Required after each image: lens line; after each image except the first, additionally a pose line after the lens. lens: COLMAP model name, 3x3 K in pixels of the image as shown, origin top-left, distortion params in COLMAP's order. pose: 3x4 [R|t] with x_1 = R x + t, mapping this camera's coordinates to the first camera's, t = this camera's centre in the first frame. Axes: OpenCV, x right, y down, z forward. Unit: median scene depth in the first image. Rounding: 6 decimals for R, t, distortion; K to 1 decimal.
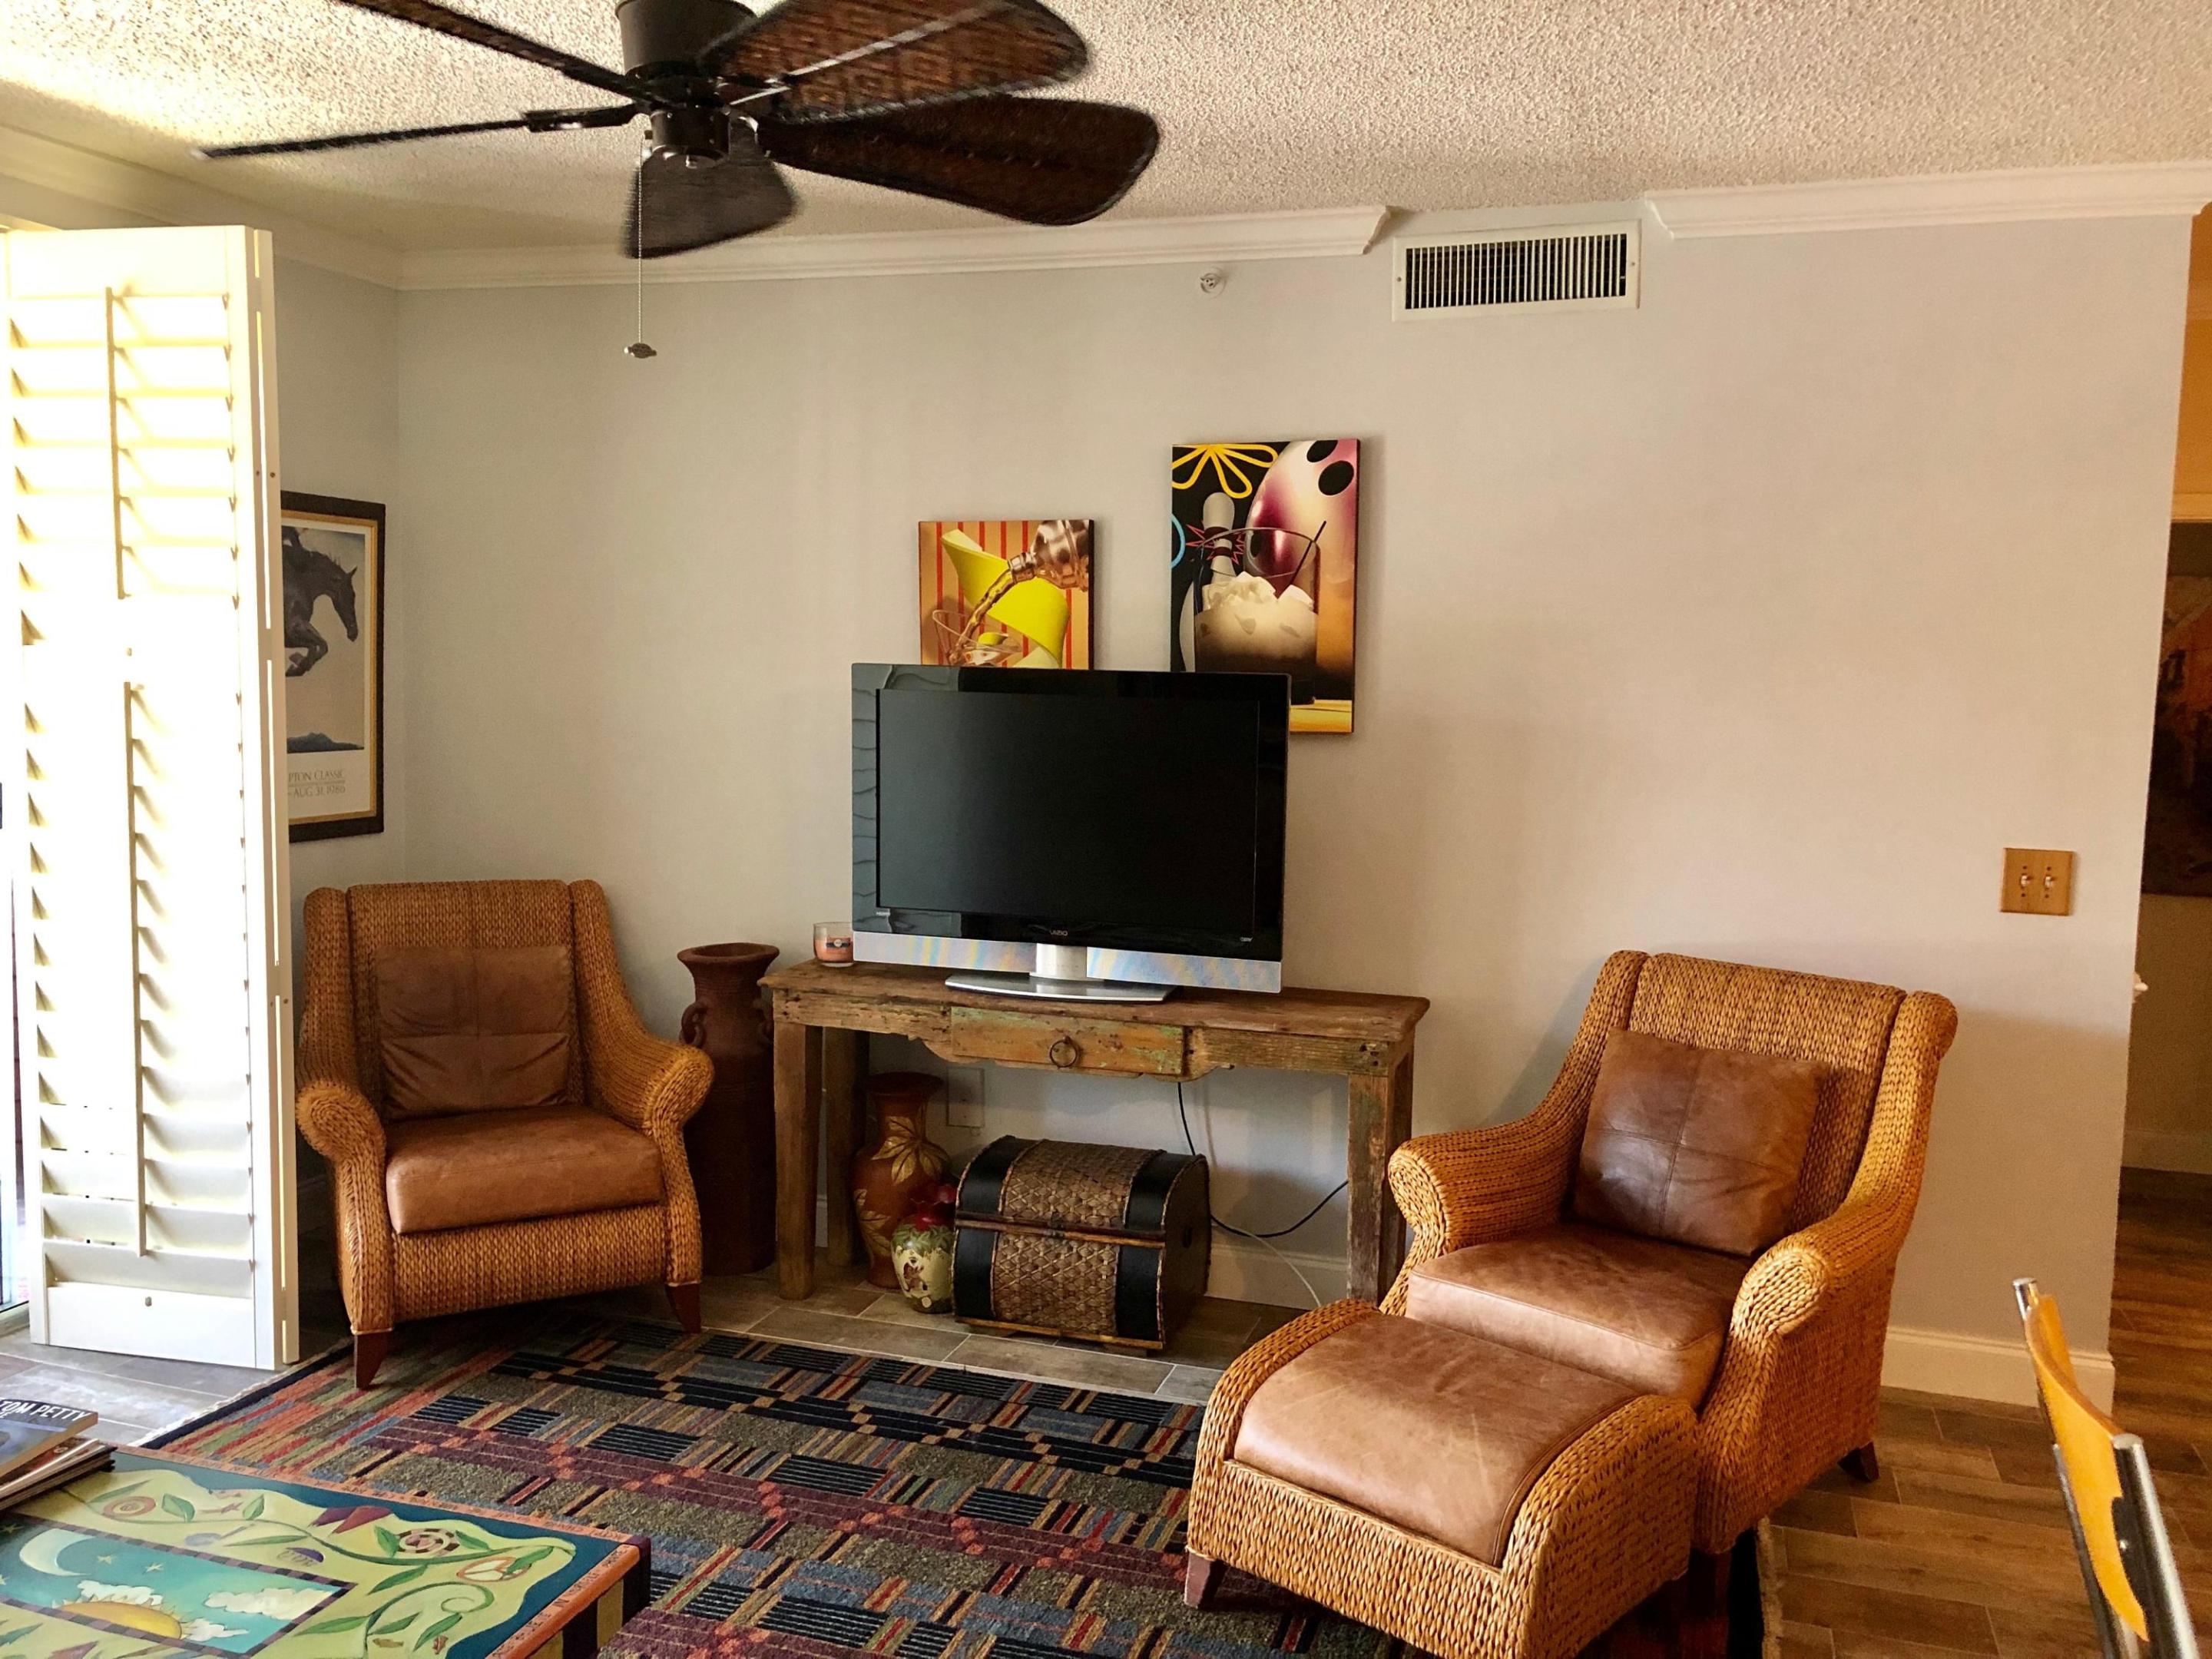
lens RADIAL K [[1812.6, 0, 1089.8], [0, 1812.6, 821.7], [0, 0, 1]] dist [0.050407, -0.057329]
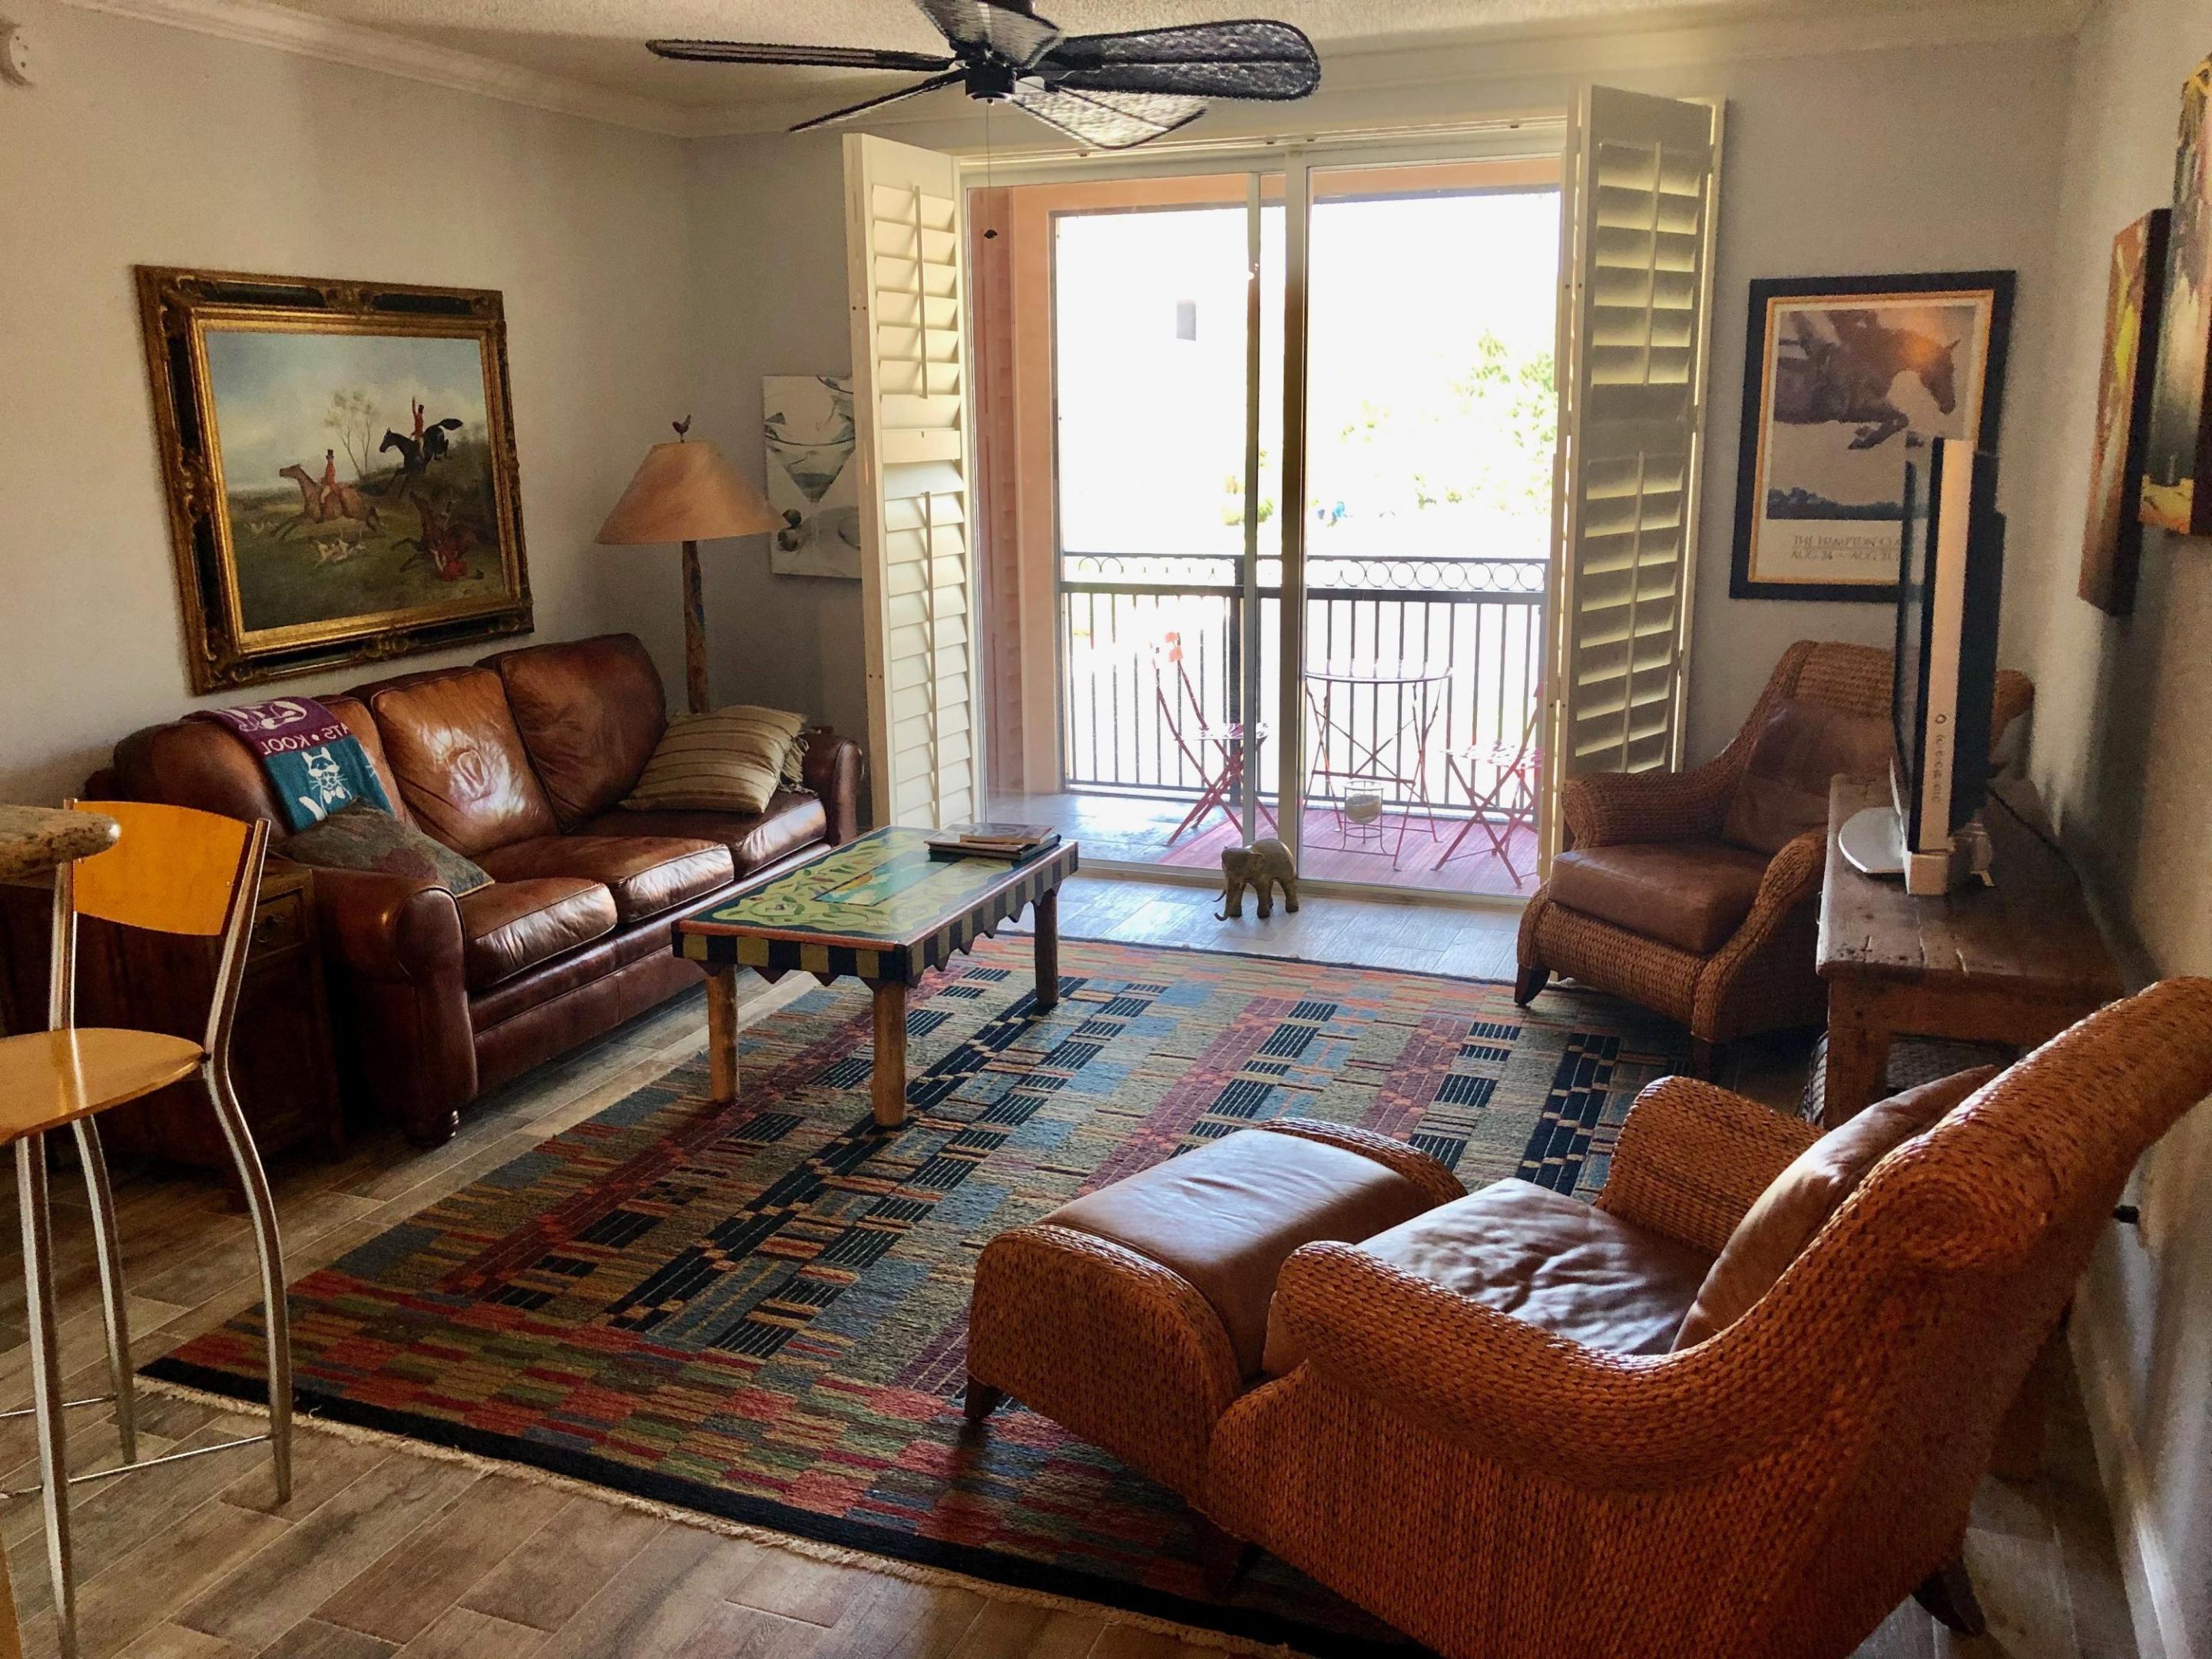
lens RADIAL K [[1812.6, 0, 1110.6], [0, 1812.6, 833.7], [0, 0, 1]] dist [0.050407, -0.057329]
pose [[-0.057129, 0.214599, -0.975030, 1.487352], [-0.075632, 0.972888, 0.218559, -0.125543], [0.995498, 0.086229, -0.039350, 1.272300]]
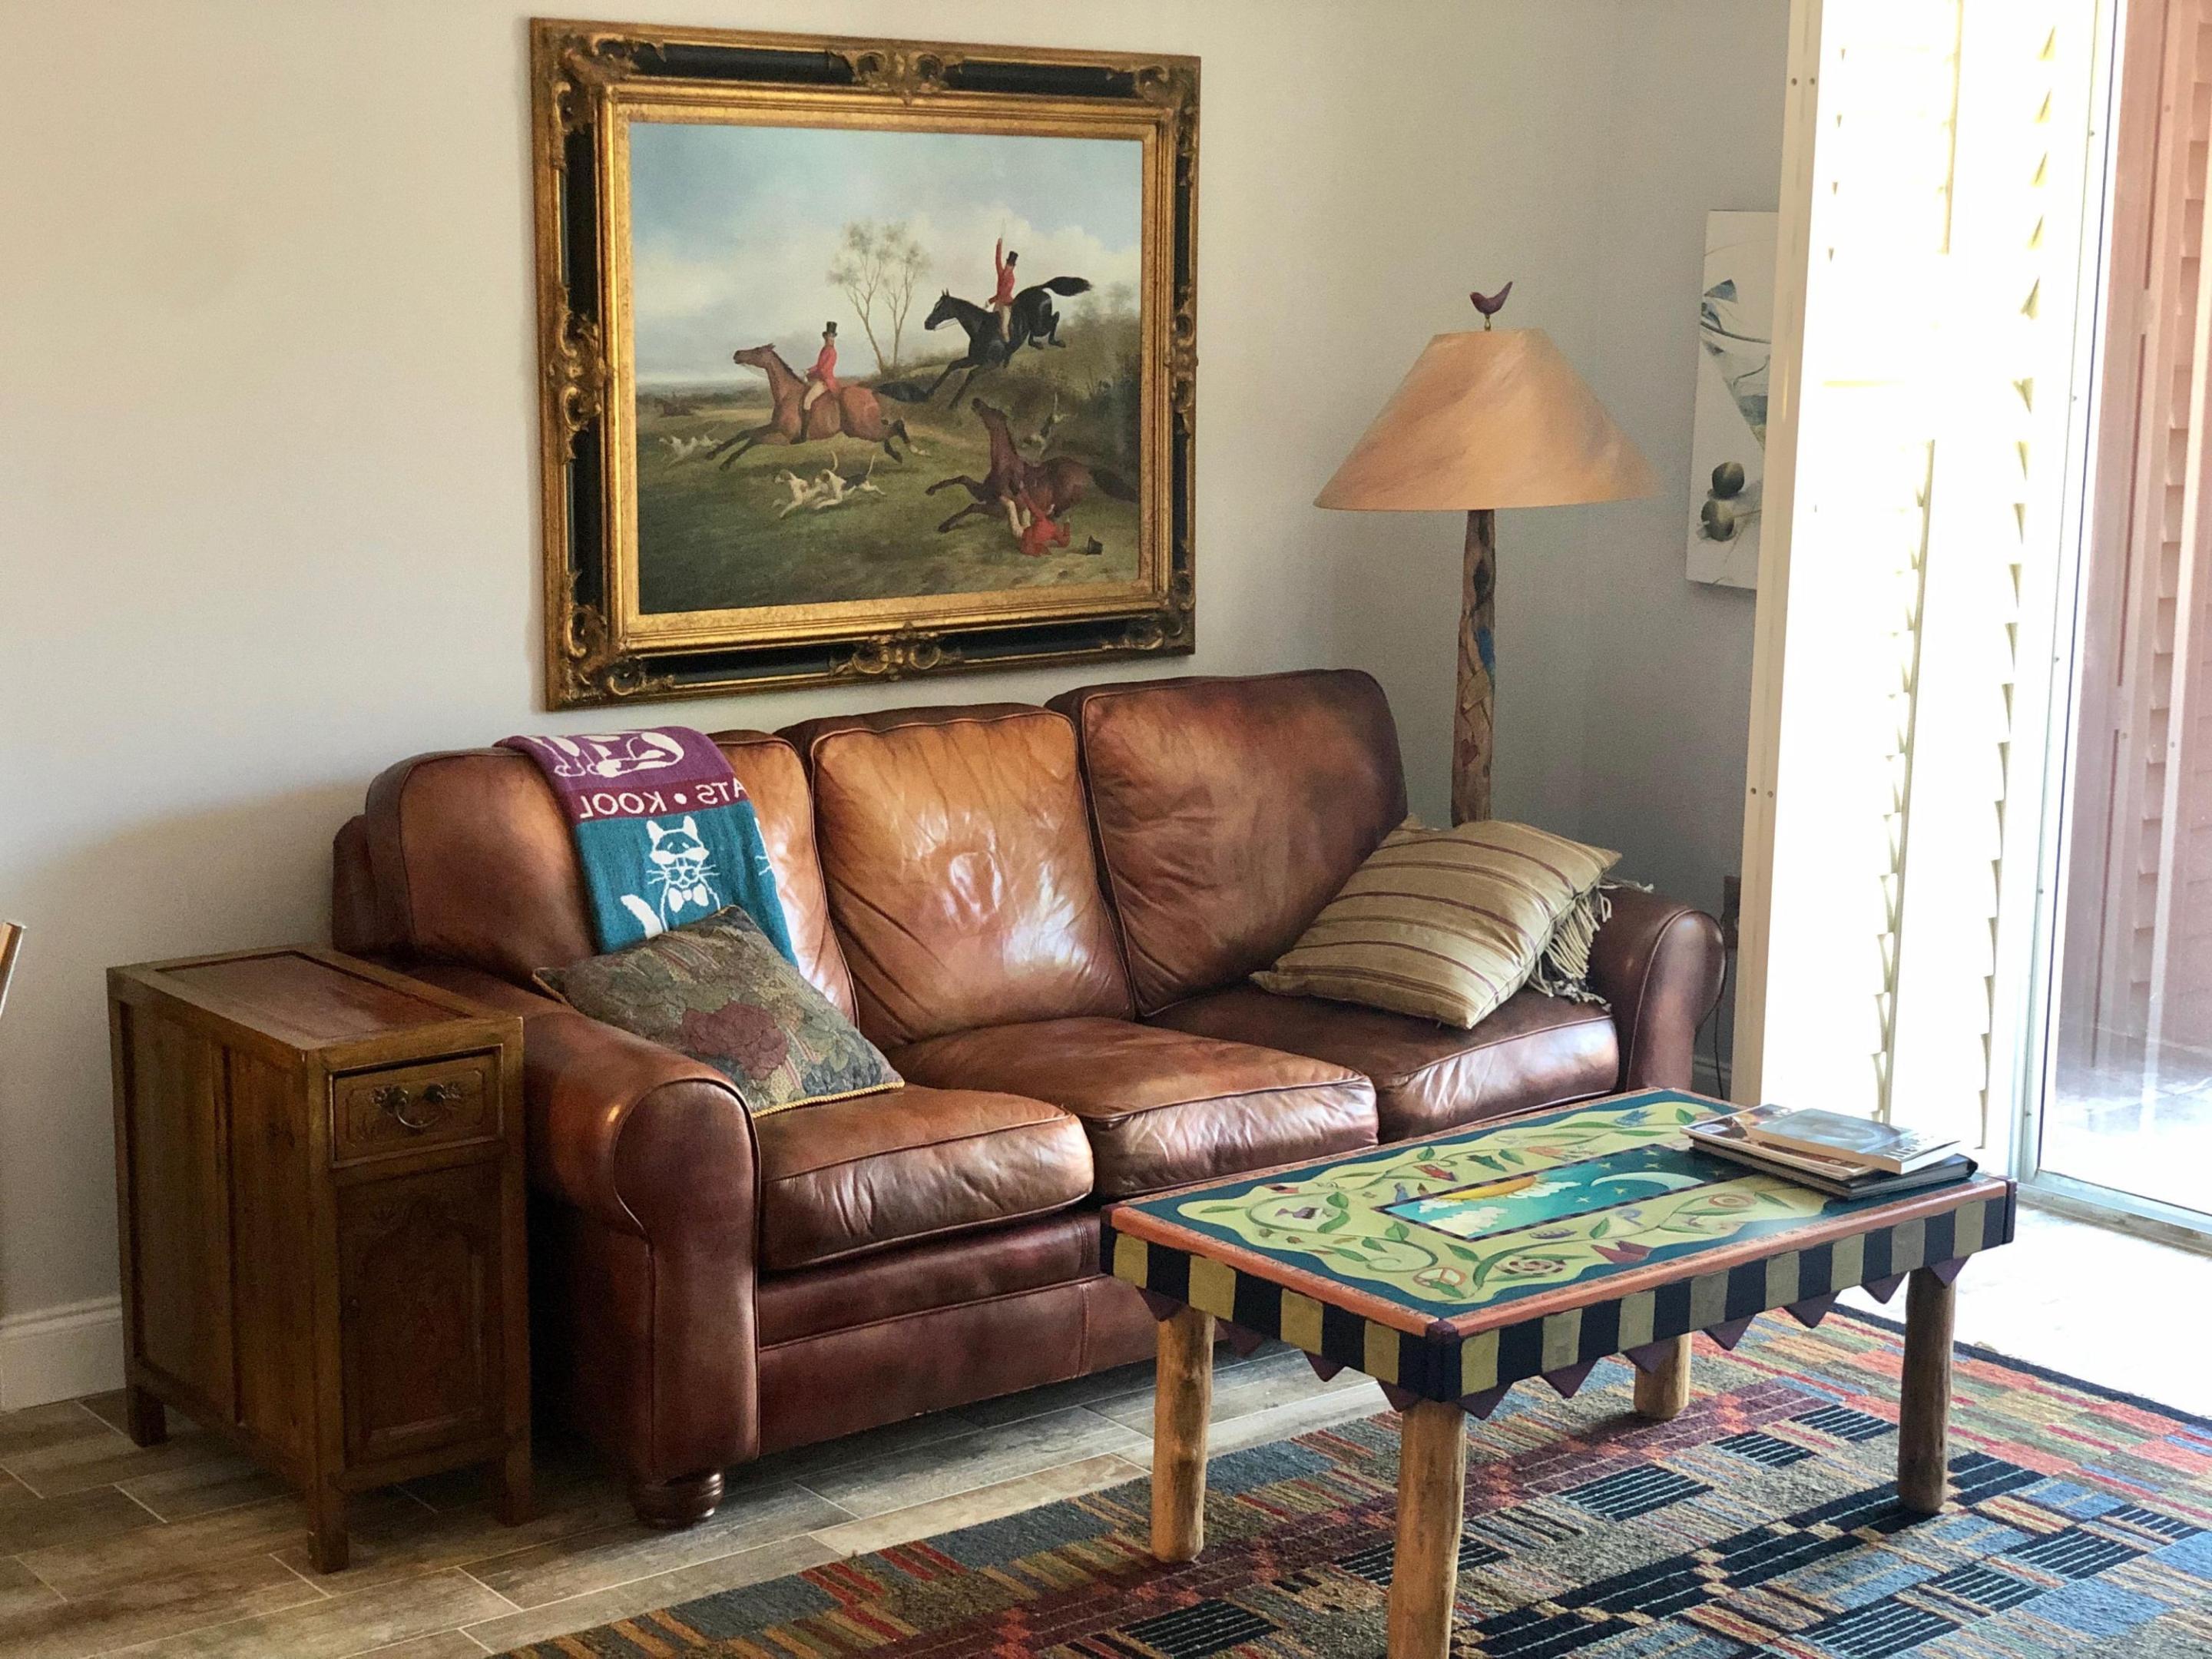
lens RADIAL K [[3285.1, 0, 1113.2], [0, 3285.1, 841.6], [0, 0, 1]] dist [0.055783, 0.000000]
pose [[-0.553300, 0.119663, -0.824342, 1.167995], [-0.094850, 0.974140, 0.205072, -0.162578], [0.827564, 0.191655, -0.527642, 1.686497]]
